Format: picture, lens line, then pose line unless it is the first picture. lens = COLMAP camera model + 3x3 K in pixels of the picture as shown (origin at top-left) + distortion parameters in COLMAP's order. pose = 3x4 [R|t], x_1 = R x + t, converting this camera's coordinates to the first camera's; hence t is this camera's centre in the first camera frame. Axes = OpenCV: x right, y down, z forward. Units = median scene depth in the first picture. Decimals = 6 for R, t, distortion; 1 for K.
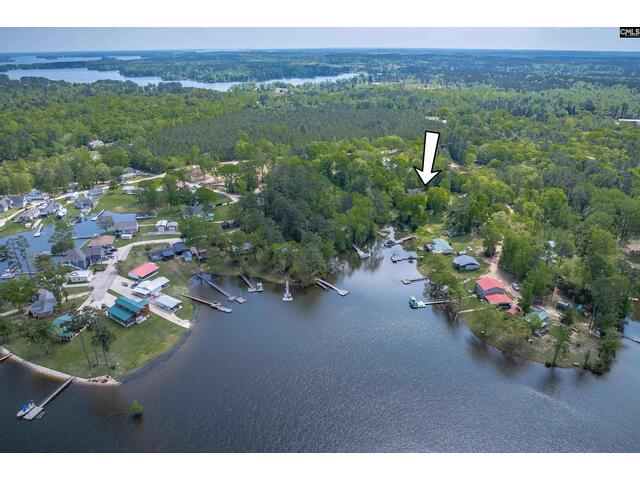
lens RADIAL K [[463.5, 0, 320.0], [0, 463.5, 240.0], [0, 0, 1]] dist [-0.053429, 0.000971]
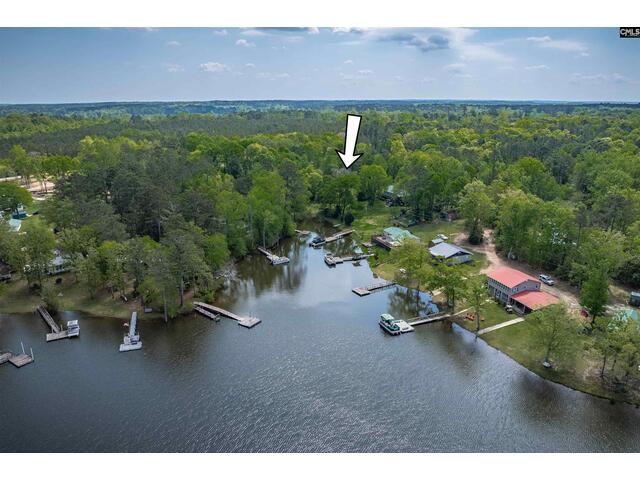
lens RADIAL K [[463.5, 0, 320.0], [0, 463.5, 240.0], [0, 0, 1]] dist [-0.053429, 0.000971]
pose [[0.972795, -0.069114, 0.221119, 0.017374], [0.092218, 0.991108, -0.095920, 0.070282], [-0.212523, 0.113701, 0.970518, 0.423688]]
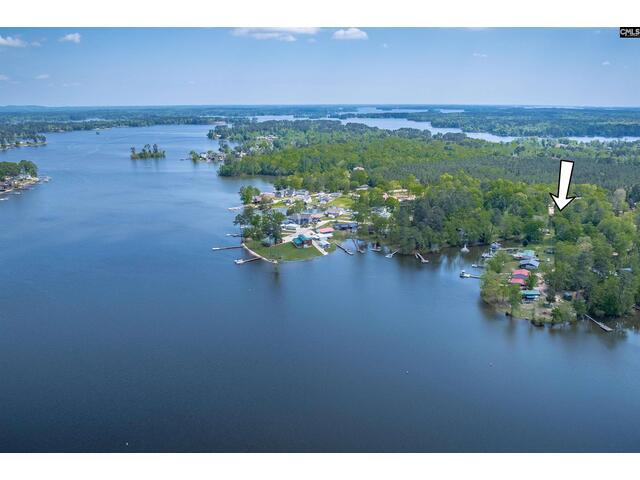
lens RADIAL K [[463.5, 0, 320.0], [0, 463.5, 240.0], [0, 0, 1]] dist [-0.053429, 0.000971]
pose [[0.799450, 0.166384, -0.577232, 0.525417], [-0.227748, 0.973093, -0.034936, 0.147343], [0.555888, 0.159393, 0.815833, -0.349342]]
